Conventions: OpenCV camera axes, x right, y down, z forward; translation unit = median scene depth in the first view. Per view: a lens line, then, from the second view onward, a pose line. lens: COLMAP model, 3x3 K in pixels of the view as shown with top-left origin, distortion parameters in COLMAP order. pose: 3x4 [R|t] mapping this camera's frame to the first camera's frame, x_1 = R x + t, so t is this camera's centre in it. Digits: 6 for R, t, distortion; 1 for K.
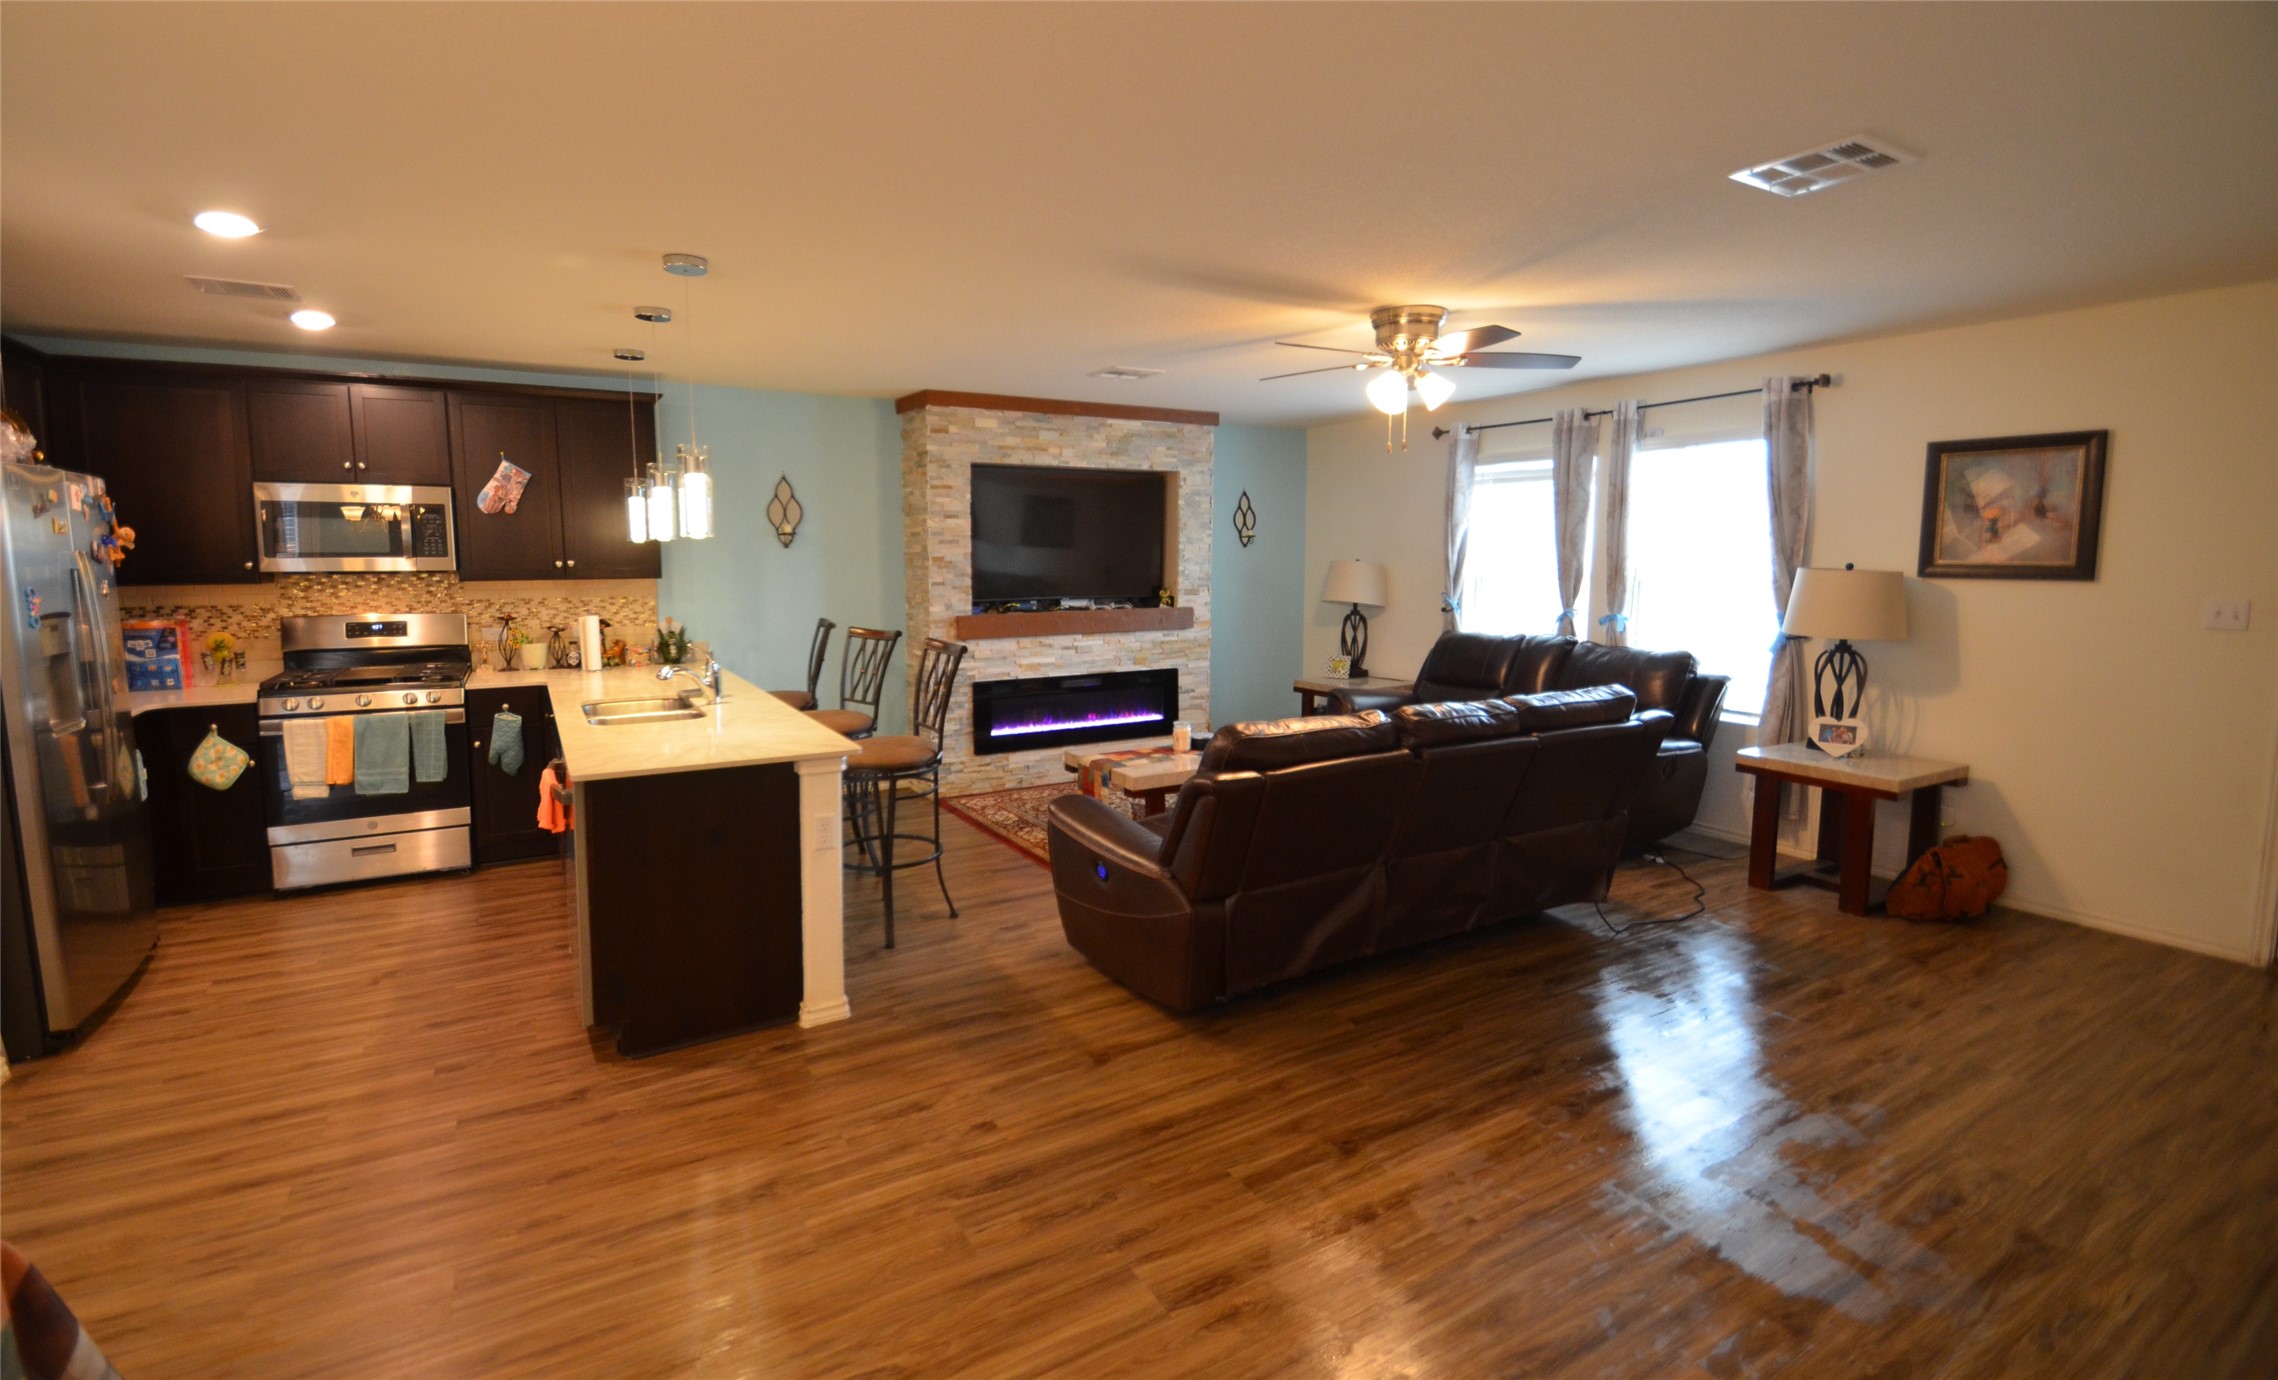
lens RADIAL K [[995.8, 0, 1096.1], [0, 995.8, 654.6], [0, 0, 1]] dist [-0.000331, -0.007820]
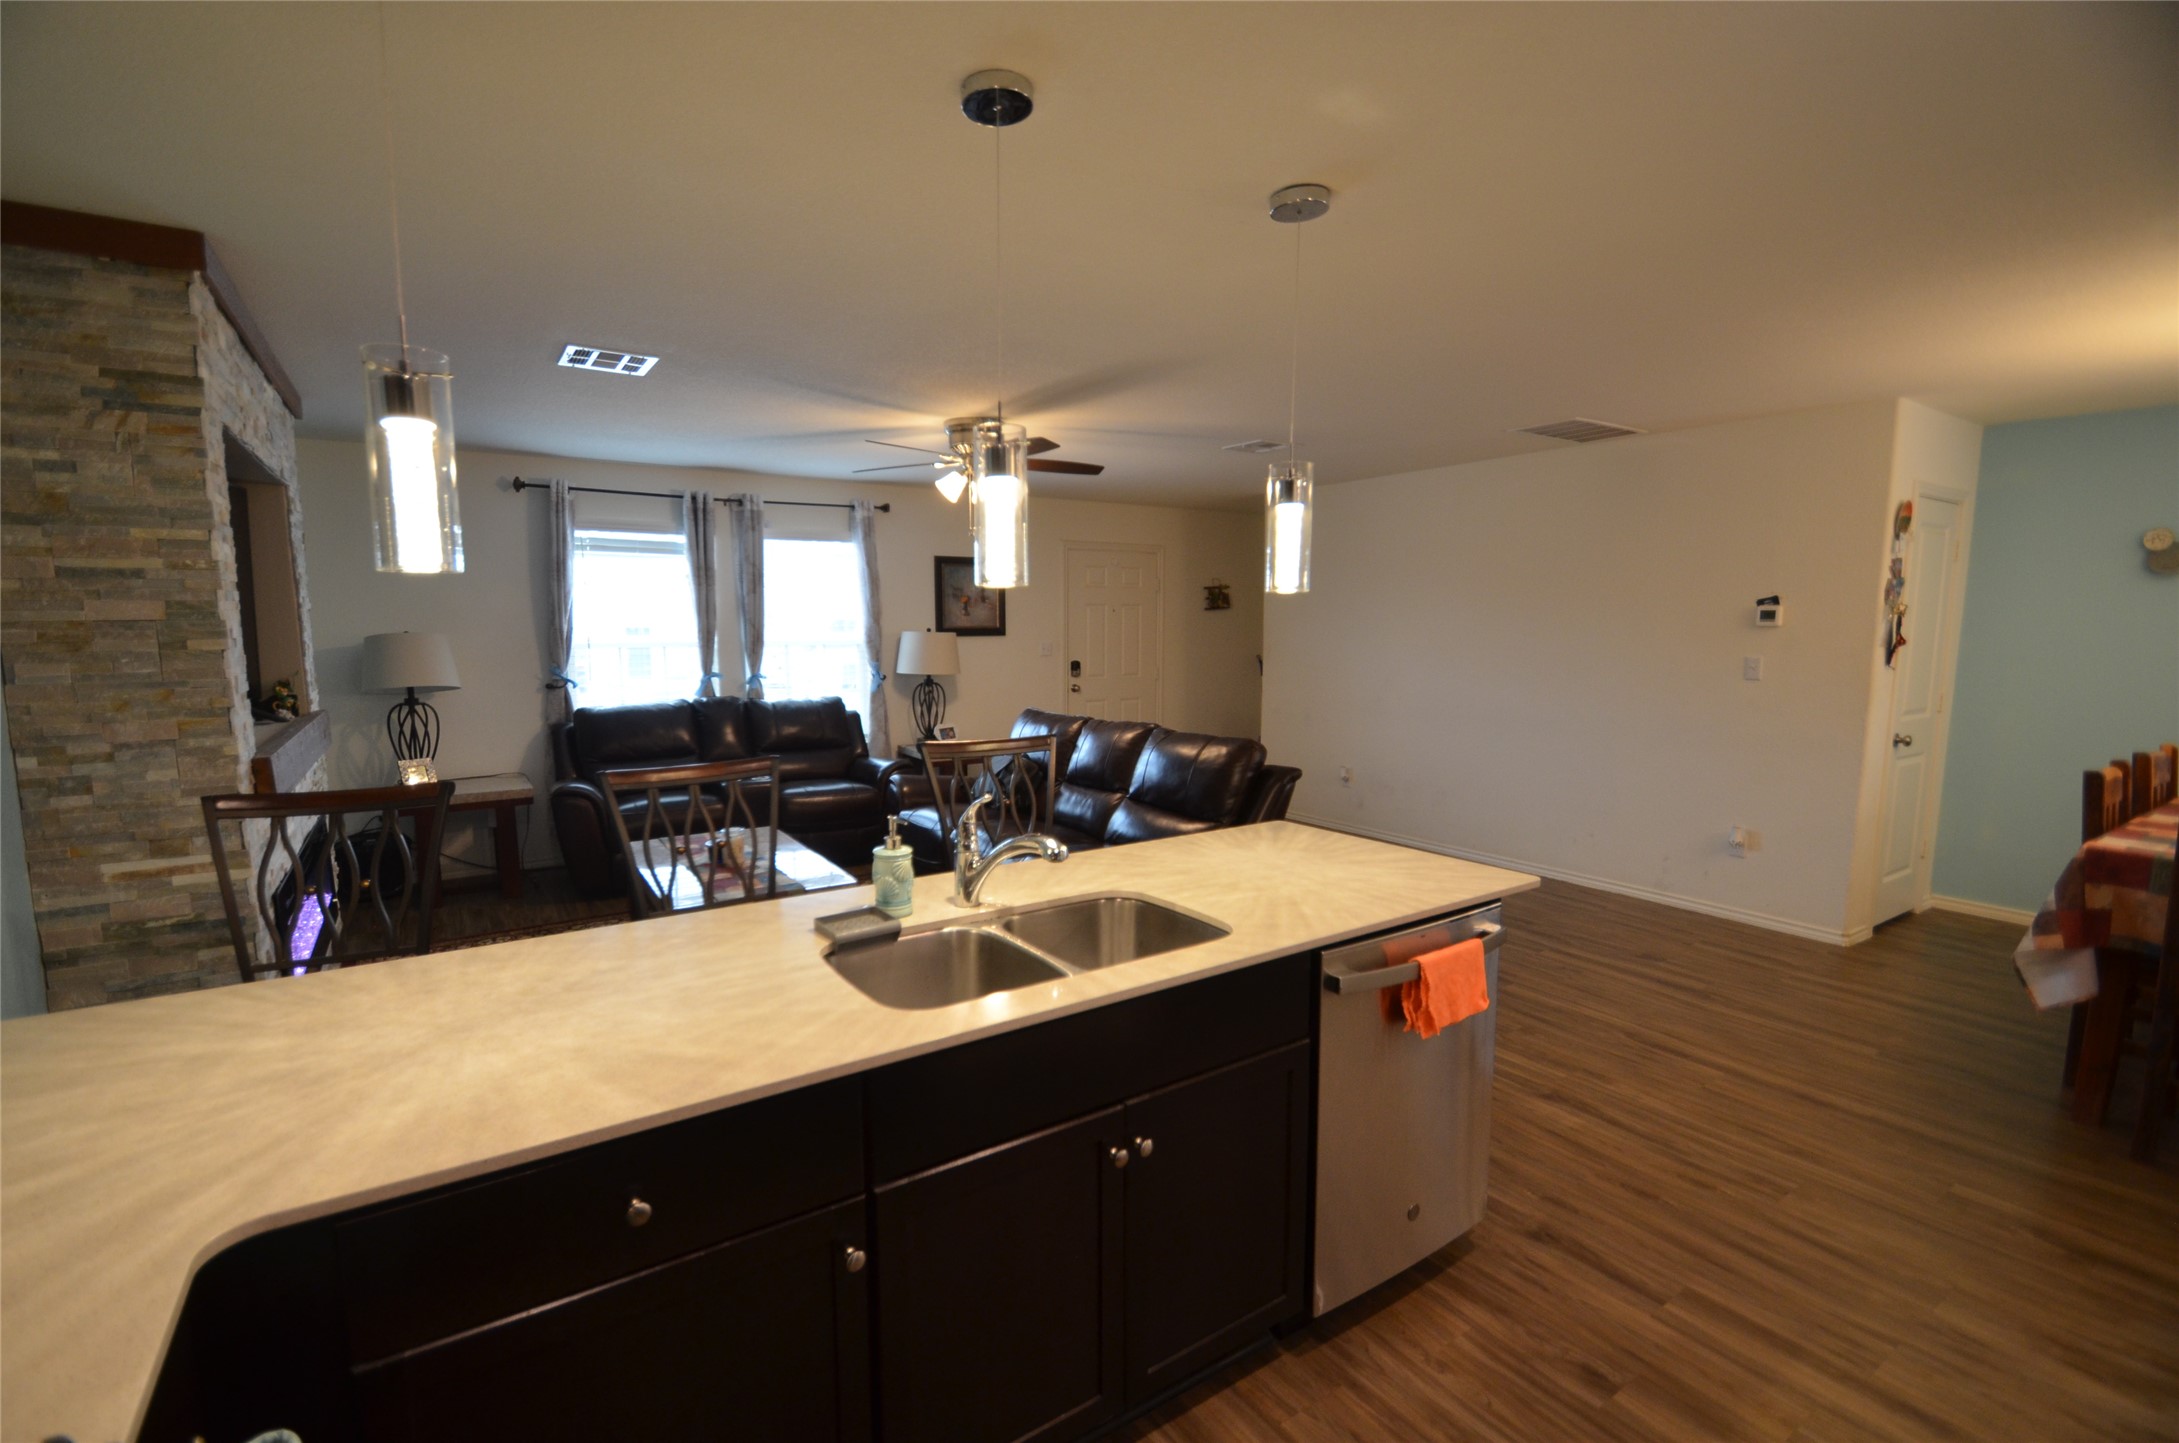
lens RADIAL K [[952.7, 0, 1052.9], [0, 952.7, 744.5], [0, 0, 1]] dist [0.001961, -0.010426]
pose [[-0.050303, -0.124646, 0.990925, -0.674869], [0.106446, 0.985861, 0.129413, -0.071927], [-0.993045, 0.111990, -0.036323, 0.746288]]
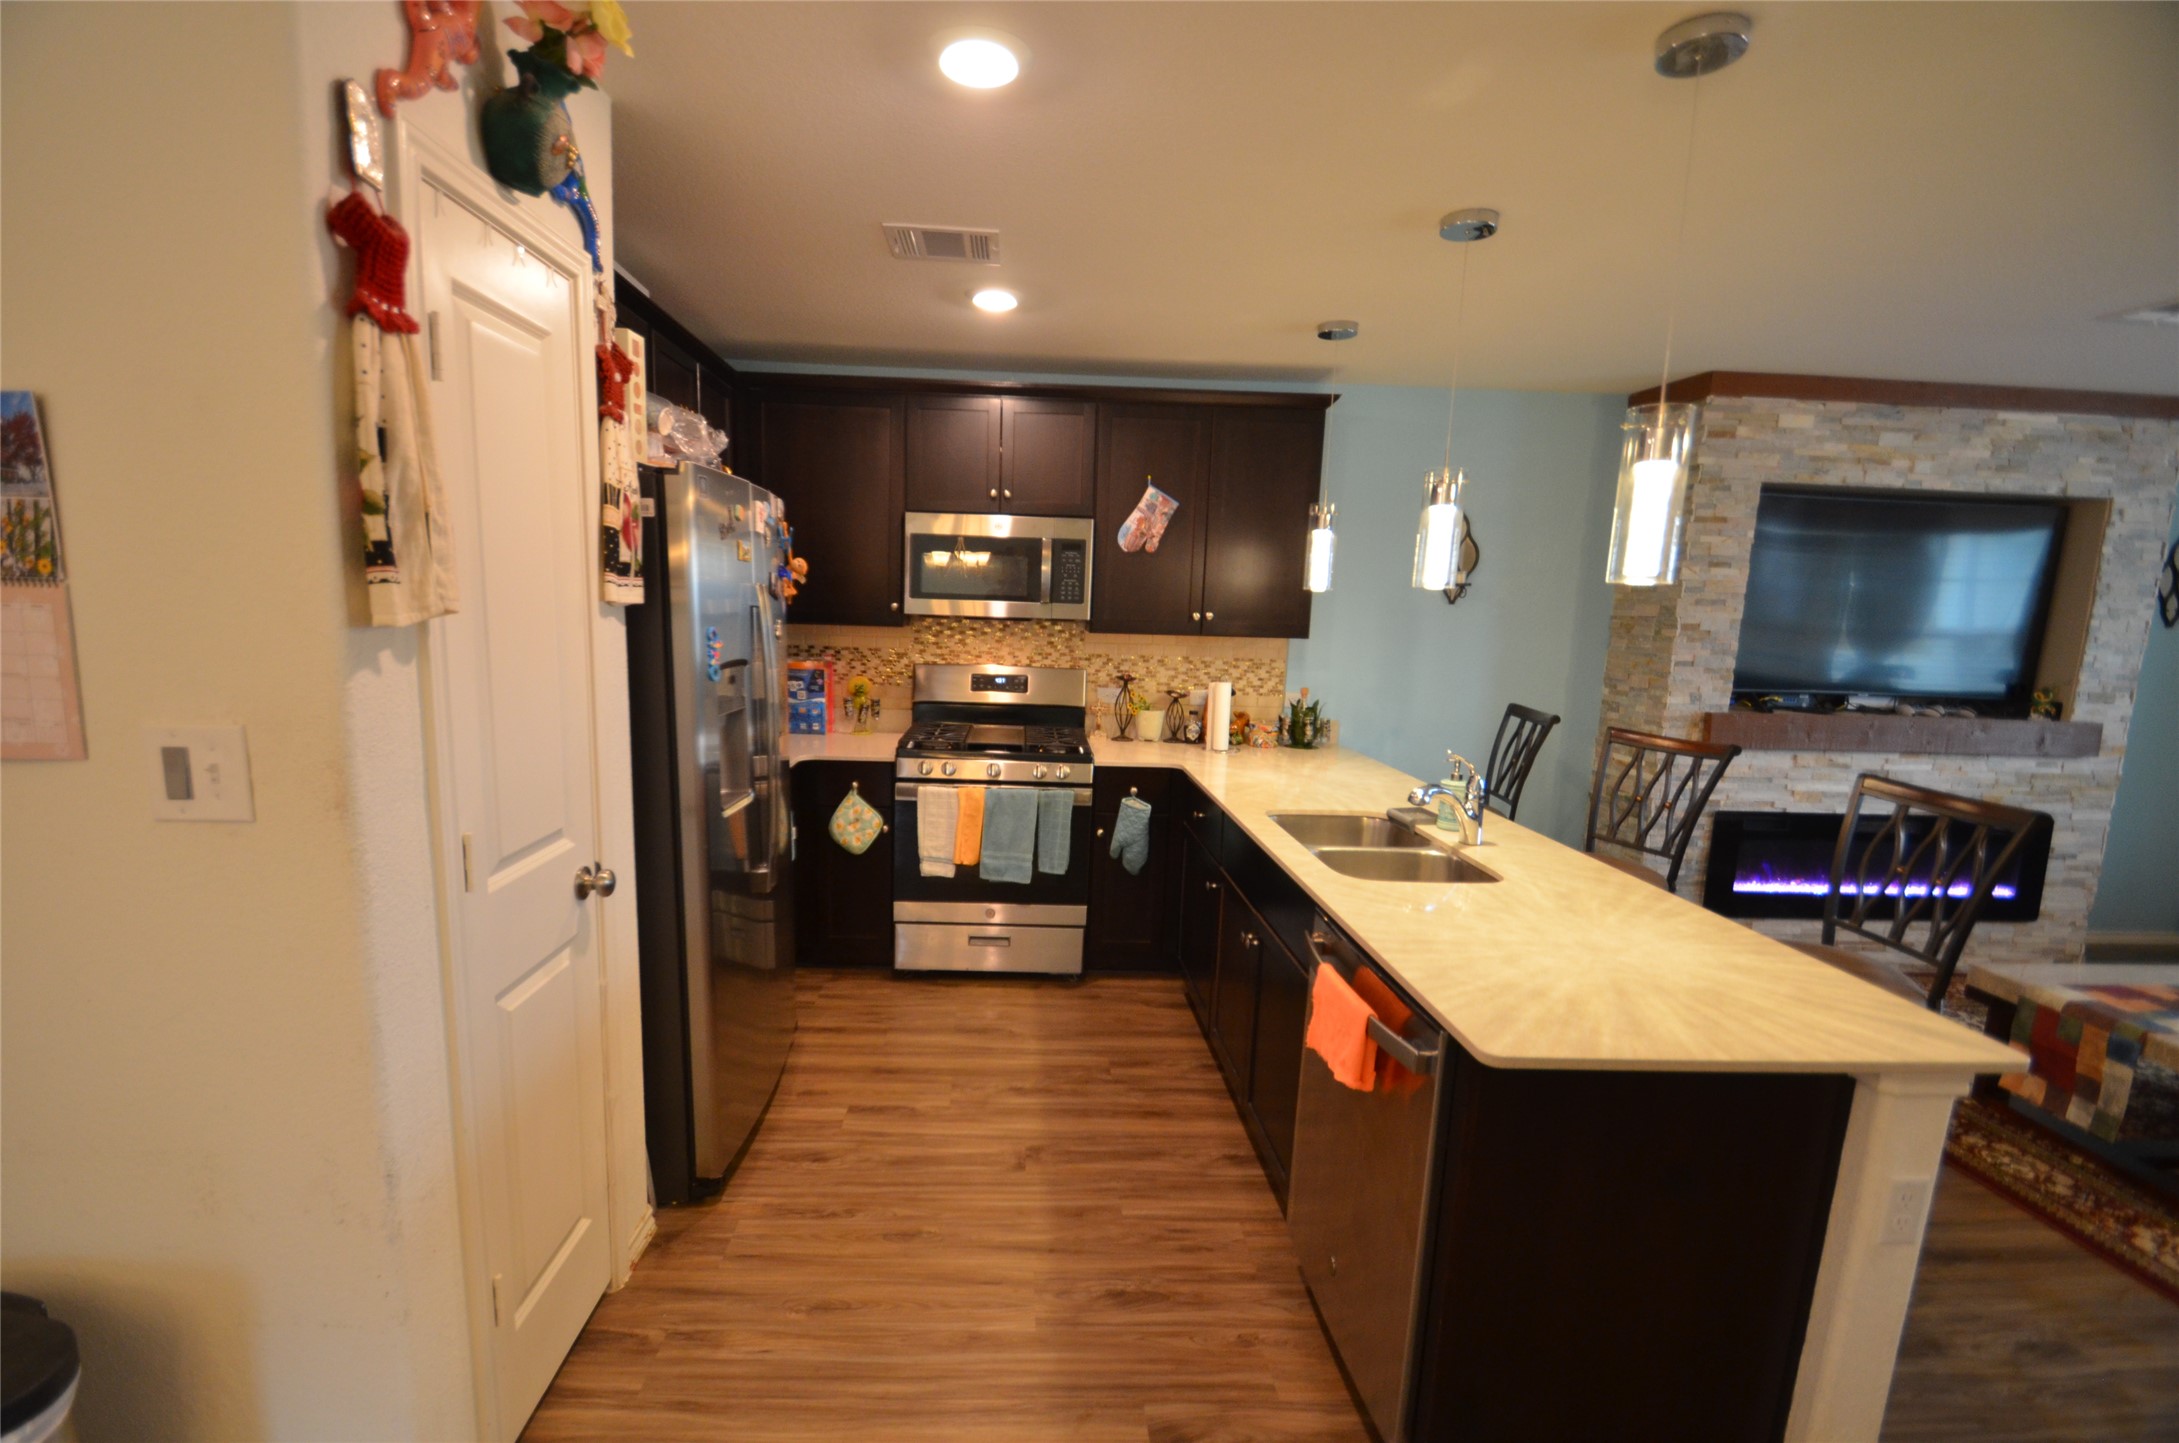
lens RADIAL K [[952.7, 0, 1047.4], [0, 952.7, 752.0], [0, 0, 1]] dist [0.001961, -0.010426]
pose [[0.882543, 0.101095, -0.459236, -0.270787], [-0.078858, 0.994605, 0.067403, -0.023363], [0.463573, -0.023272, 0.885753, 0.248882]]
